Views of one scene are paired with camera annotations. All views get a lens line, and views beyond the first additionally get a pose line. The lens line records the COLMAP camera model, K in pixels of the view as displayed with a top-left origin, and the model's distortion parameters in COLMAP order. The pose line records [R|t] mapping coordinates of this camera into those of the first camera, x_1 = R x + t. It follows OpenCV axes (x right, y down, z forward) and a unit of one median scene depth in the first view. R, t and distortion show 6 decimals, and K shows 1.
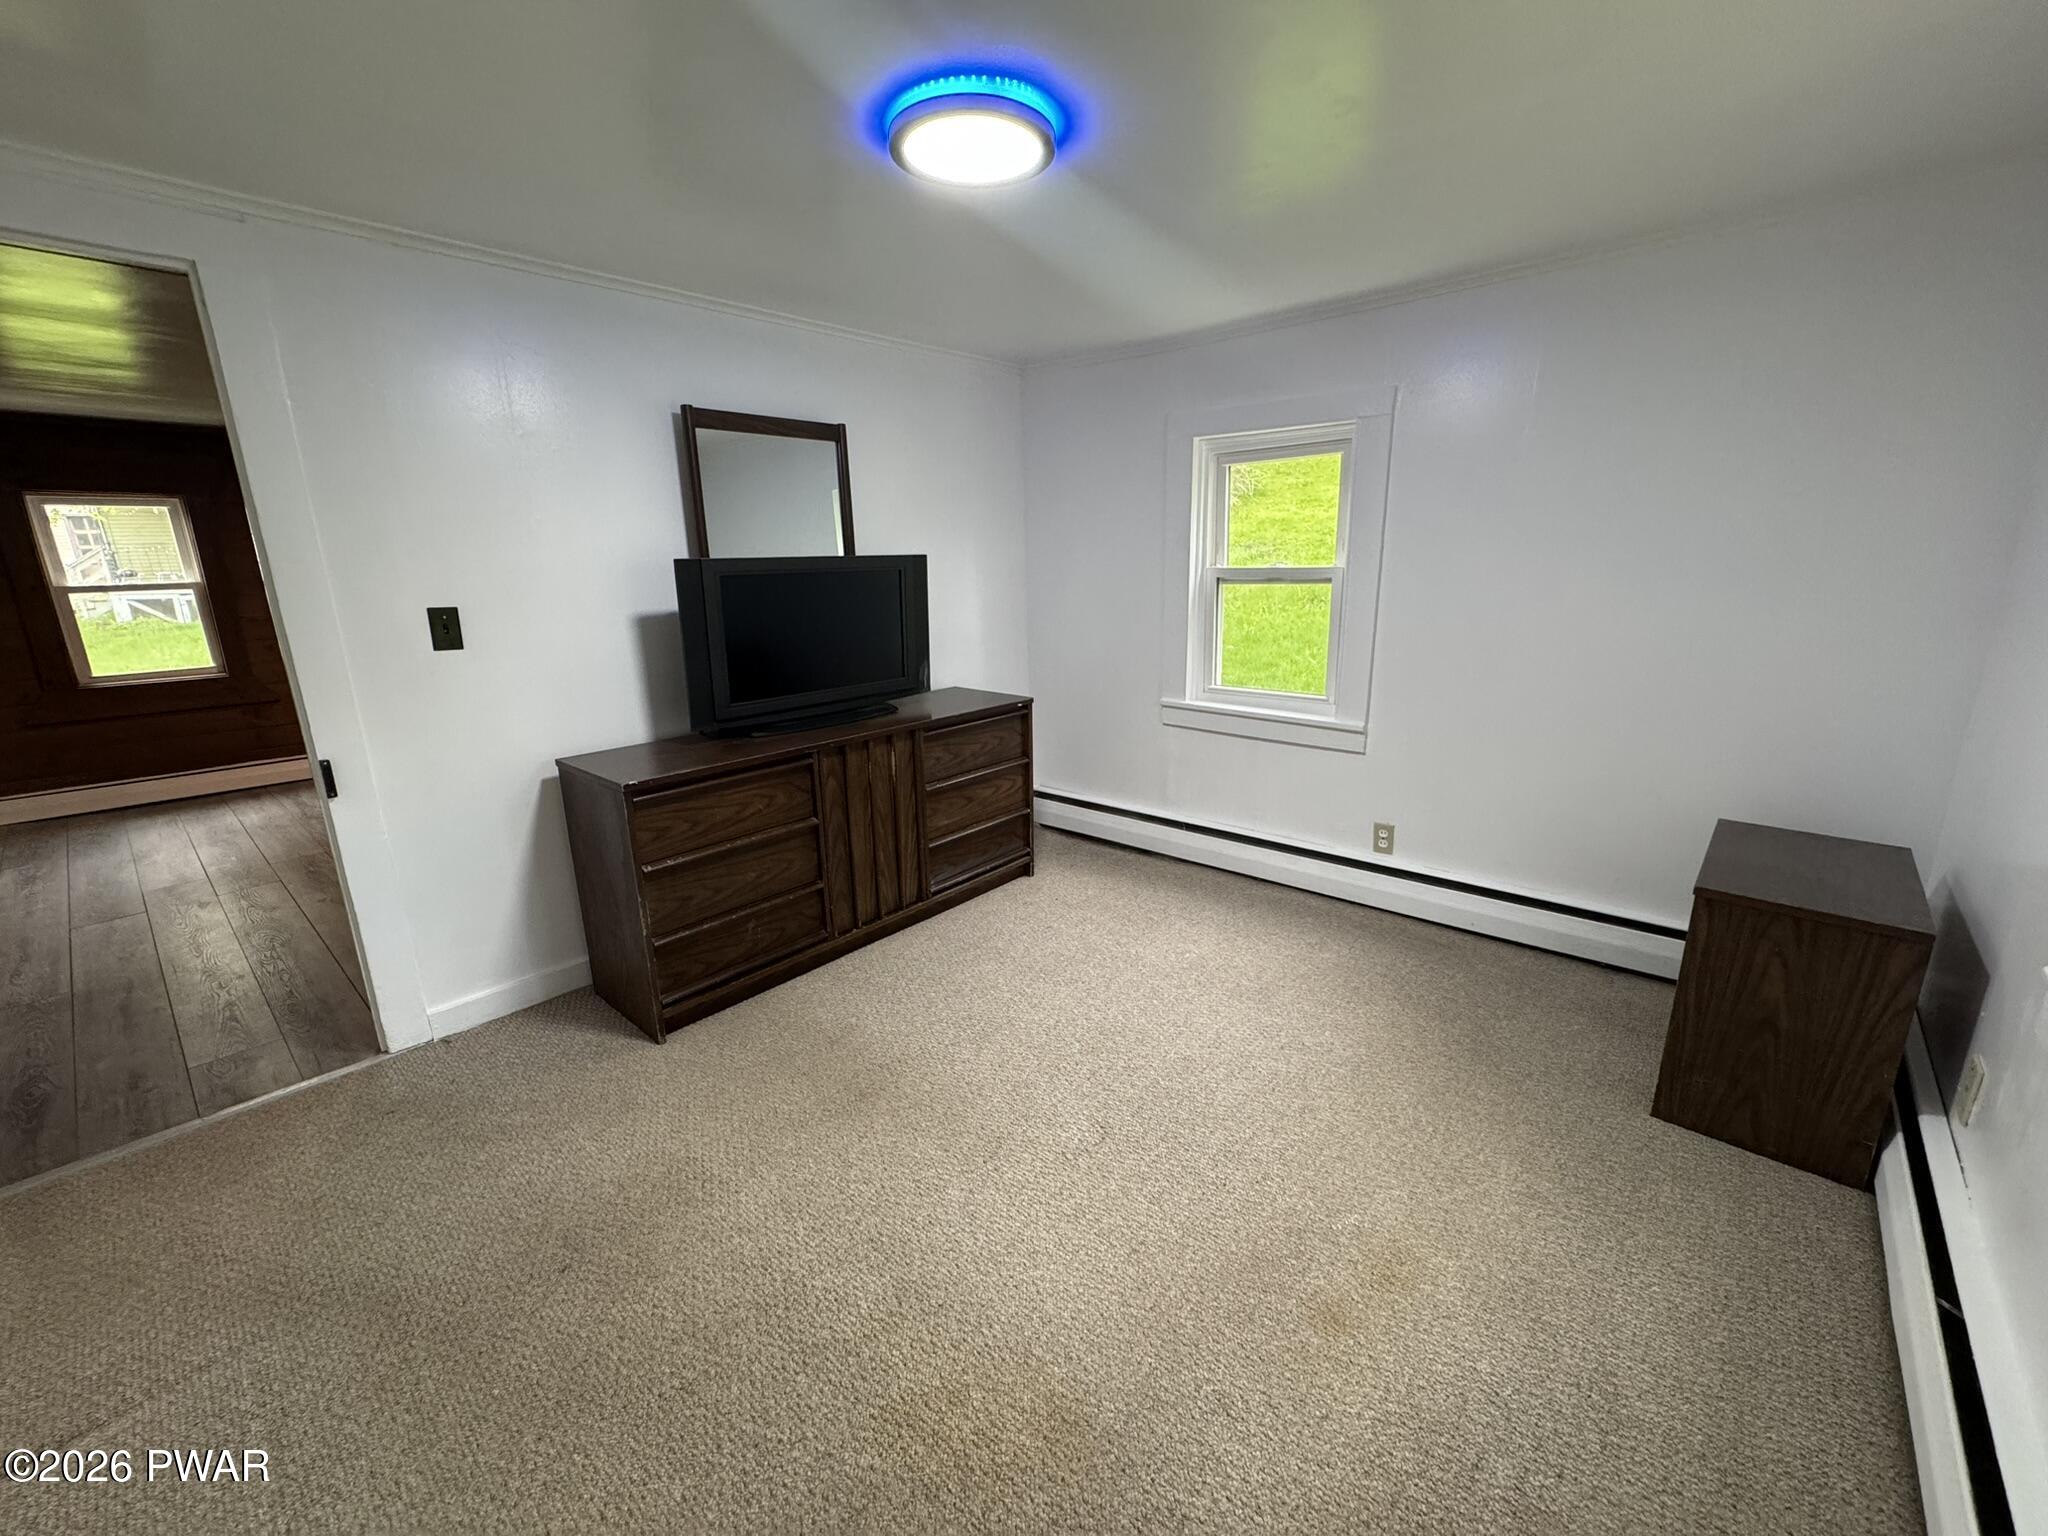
lens RADIAL K [[819.9, 0, 1022.3], [0, 819.9, 764.2], [0, 0, 1]] dist [-0.001700, -0.000044]
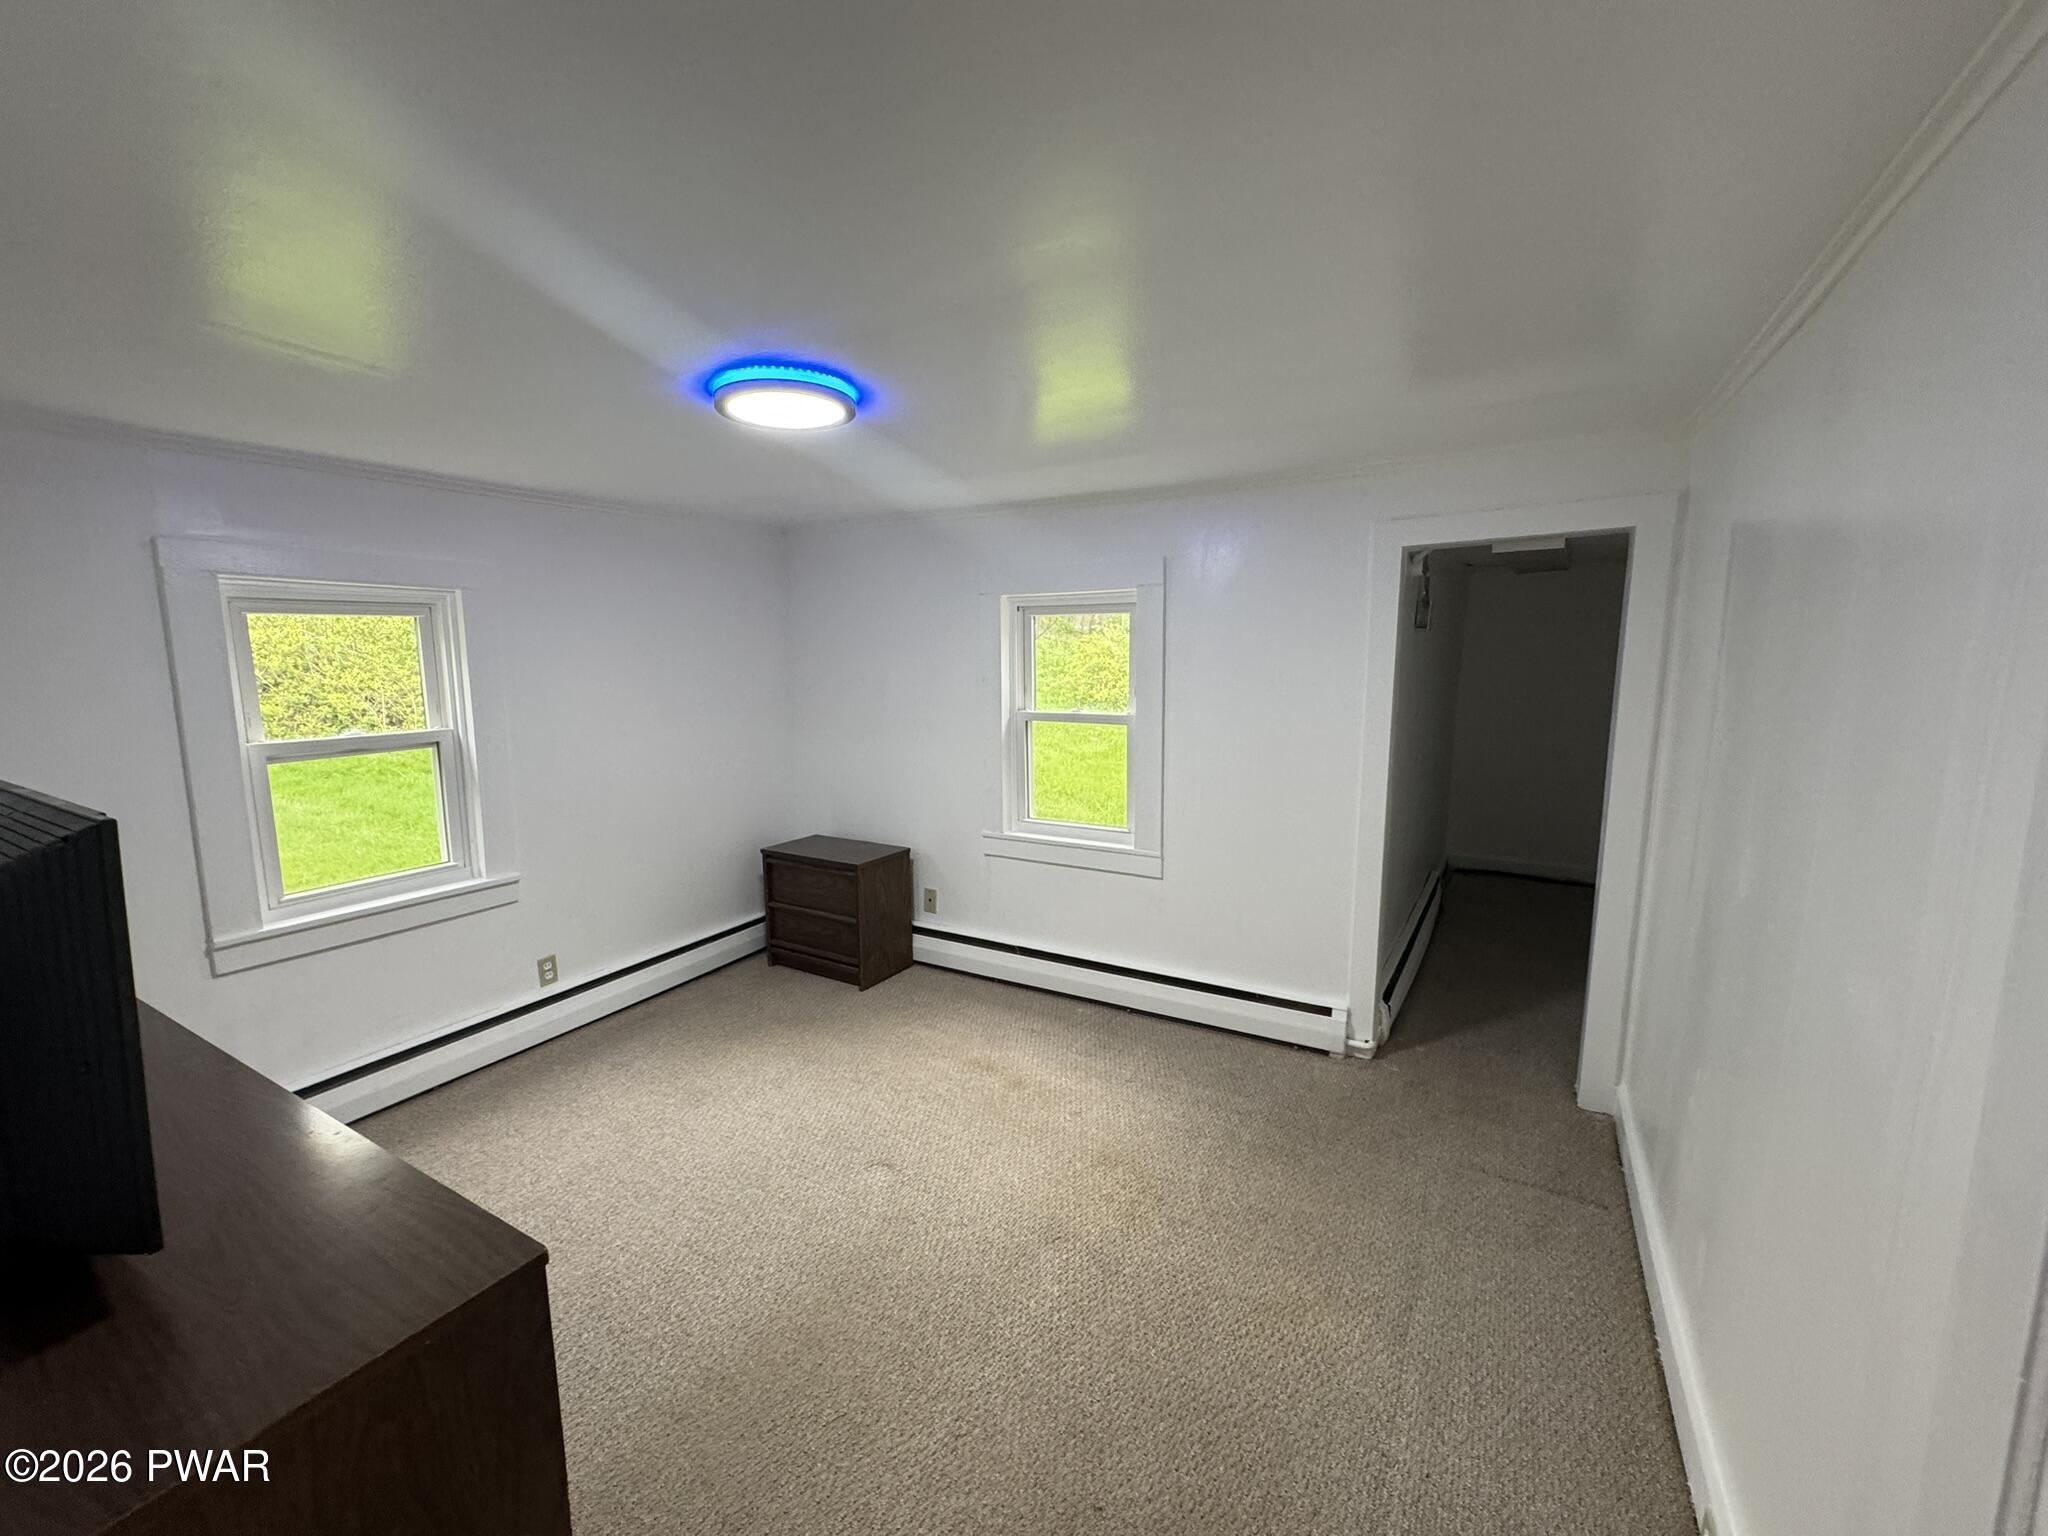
lens RADIAL K [[819.9, 0, 1022.3], [0, 819.9, 764.2], [0, 0, 1]] dist [-0.001700, -0.000044]
pose [[-0.198161, -0.109647, 0.974017, -0.766065], [0.261417, 0.951816, 0.160333, -0.193868], [-0.944666, 0.286397, -0.159949, 0.566085]]
